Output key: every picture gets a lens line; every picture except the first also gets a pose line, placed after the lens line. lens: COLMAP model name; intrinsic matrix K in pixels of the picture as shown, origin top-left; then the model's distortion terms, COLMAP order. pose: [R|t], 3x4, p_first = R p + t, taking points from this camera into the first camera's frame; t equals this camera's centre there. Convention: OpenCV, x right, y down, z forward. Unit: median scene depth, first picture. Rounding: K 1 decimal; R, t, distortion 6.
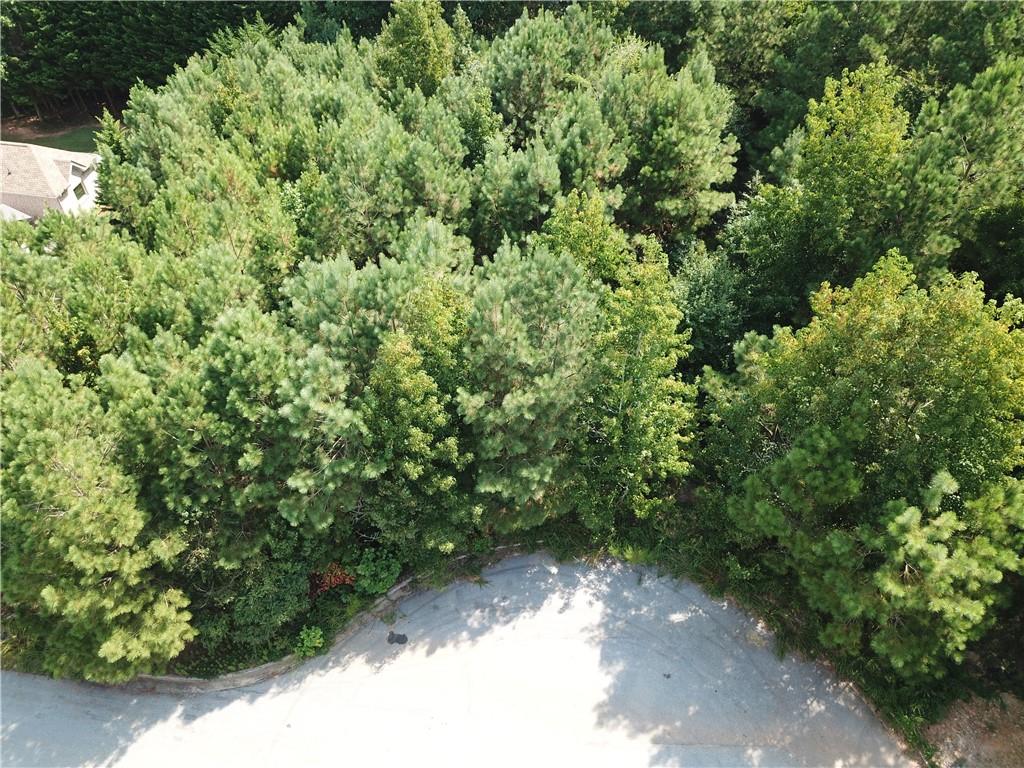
lens RADIAL K [[797.2, 0, 509.5], [0, 797.2, 376.1], [0, 0, 1]] dist [0.006474, -0.009804]
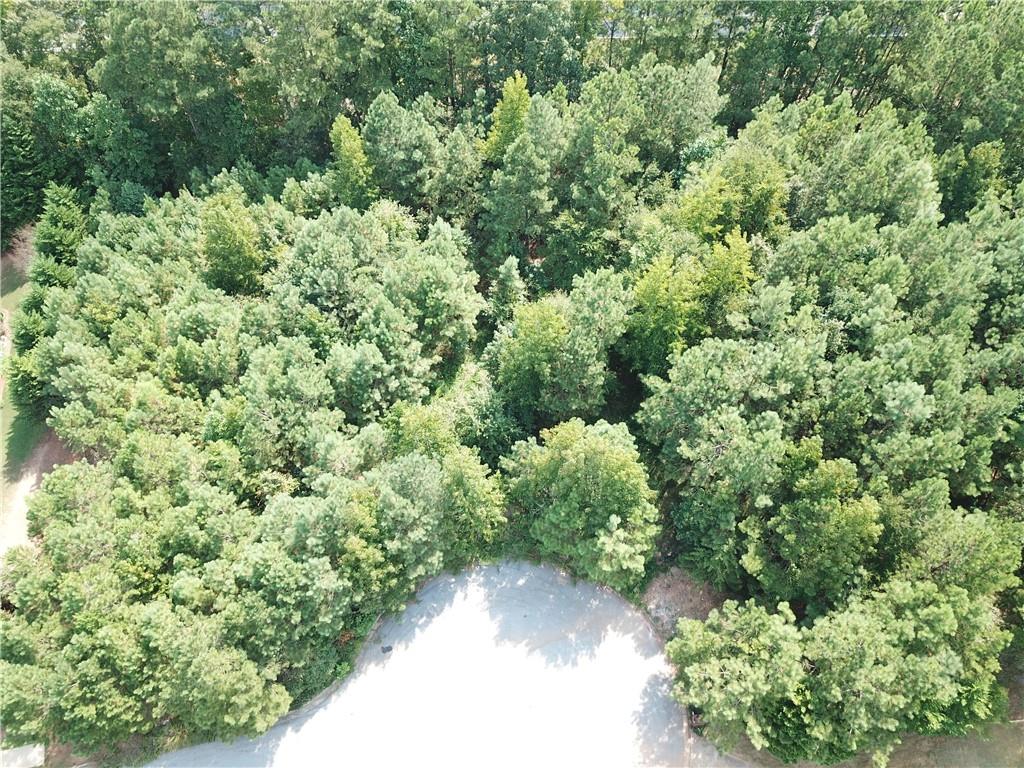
lens RADIAL K [[797.2, 0, 517.0], [0, 797.2, 380.2], [0, 0, 1]] dist [0.006474, -0.009804]
pose [[0.925637, -0.327791, 0.189075, -0.004828], [0.270602, 0.922643, 0.274780, -0.721214], [-0.264519, -0.203182, 0.942734, -0.756476]]
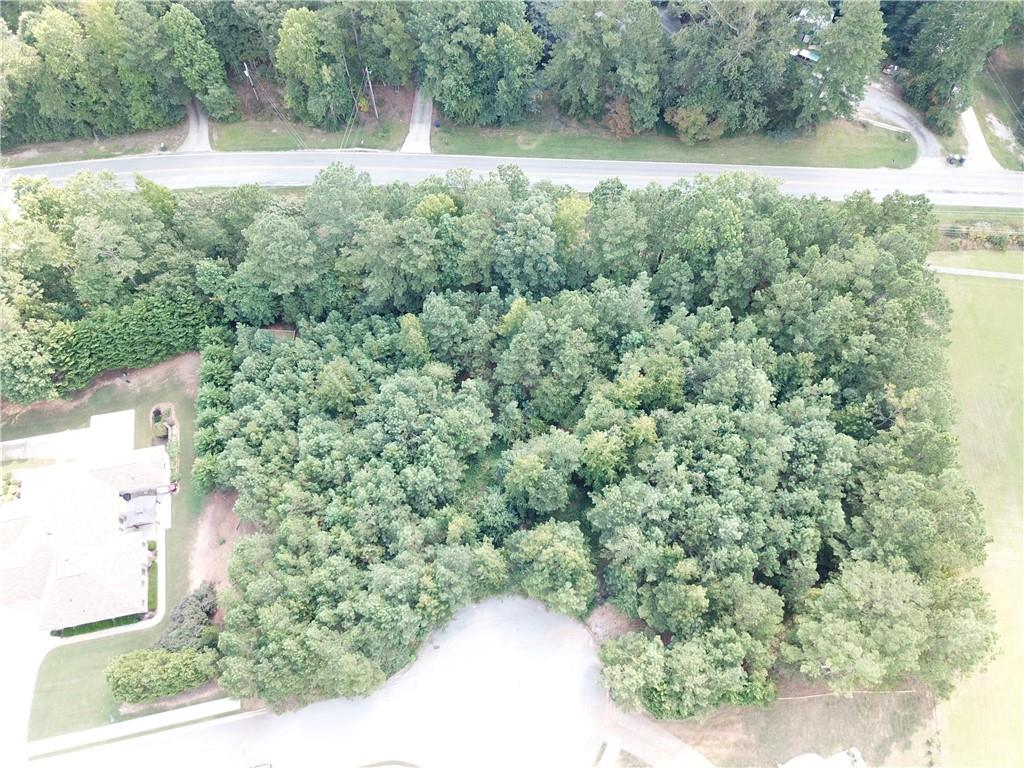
lens RADIAL K [[797.2, 0, 513.3], [0, 797.2, 379.4], [0, 0, 1]] dist [0.006474, -0.009804]
pose [[0.932511, -0.326374, 0.154607, 0.003182], [0.256850, 0.900315, 0.351371, -1.775911], [-0.253873, -0.287947, 0.923382, -1.819161]]
